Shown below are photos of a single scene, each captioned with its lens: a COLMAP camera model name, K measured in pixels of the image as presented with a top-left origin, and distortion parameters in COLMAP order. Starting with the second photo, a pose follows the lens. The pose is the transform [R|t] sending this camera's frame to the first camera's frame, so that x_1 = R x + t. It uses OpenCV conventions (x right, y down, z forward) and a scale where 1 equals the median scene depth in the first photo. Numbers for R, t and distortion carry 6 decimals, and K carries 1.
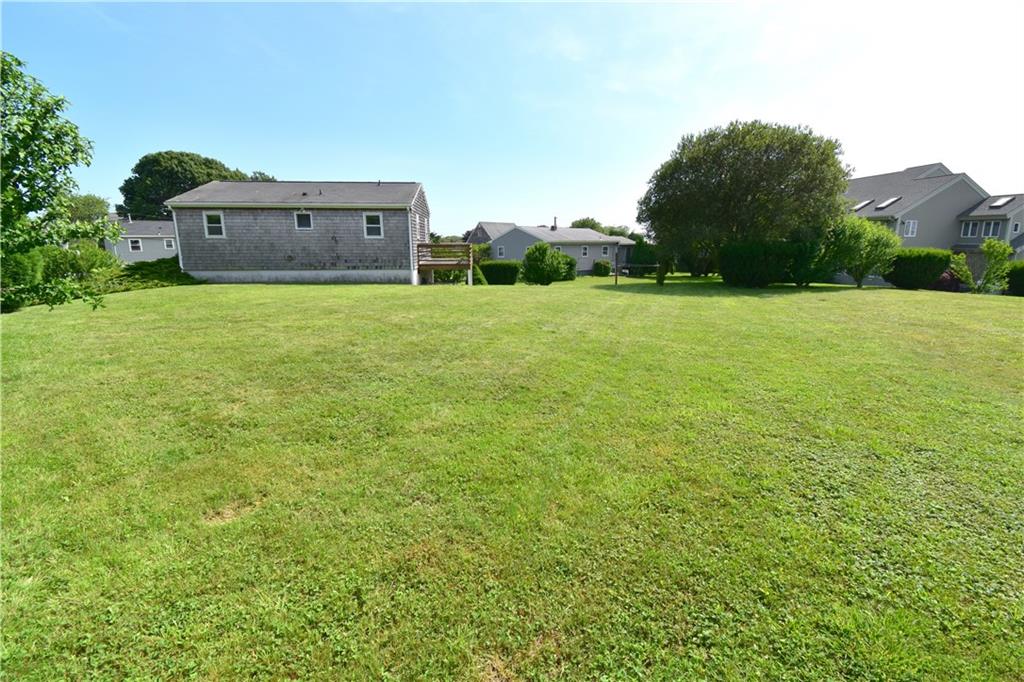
lens RADIAL K [[457.5, 0, 512.0], [0, 457.5, 341.0], [0, 0, 1]] dist [0.021440, -0.029644]
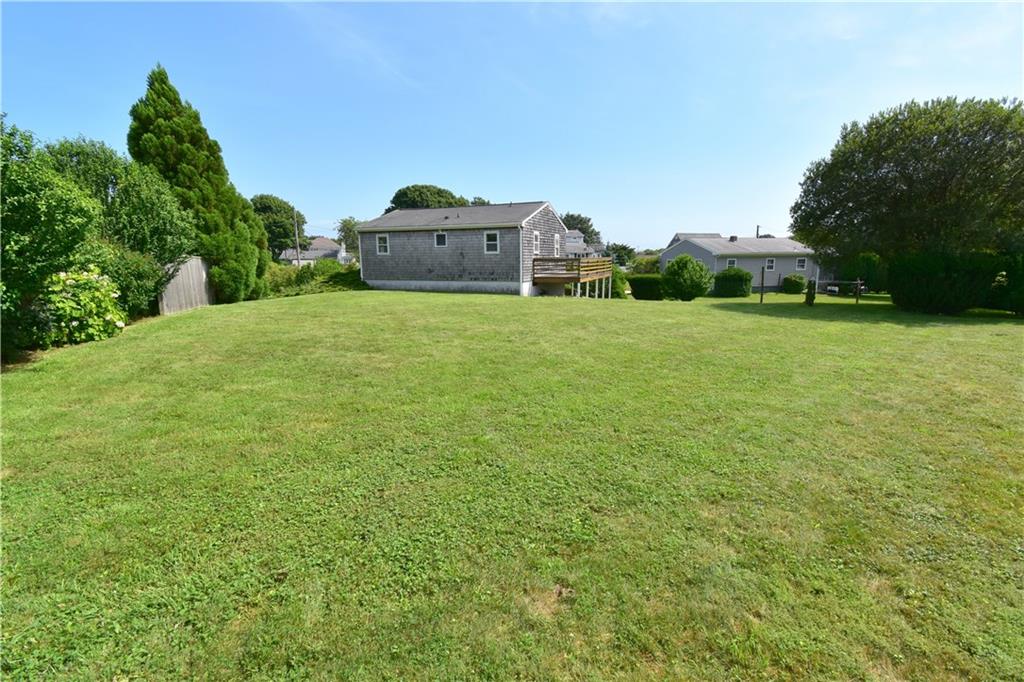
lens RADIAL K [[457.5, 0, 512.0], [0, 457.5, 341.0], [0, 0, 1]] dist [0.021440, -0.029644]
pose [[0.890168, 0.075617, -0.449314, 0.252551], [-0.087629, 0.996135, -0.005964, -0.006253], [0.447126, 0.044682, 0.893354, 0.019798]]
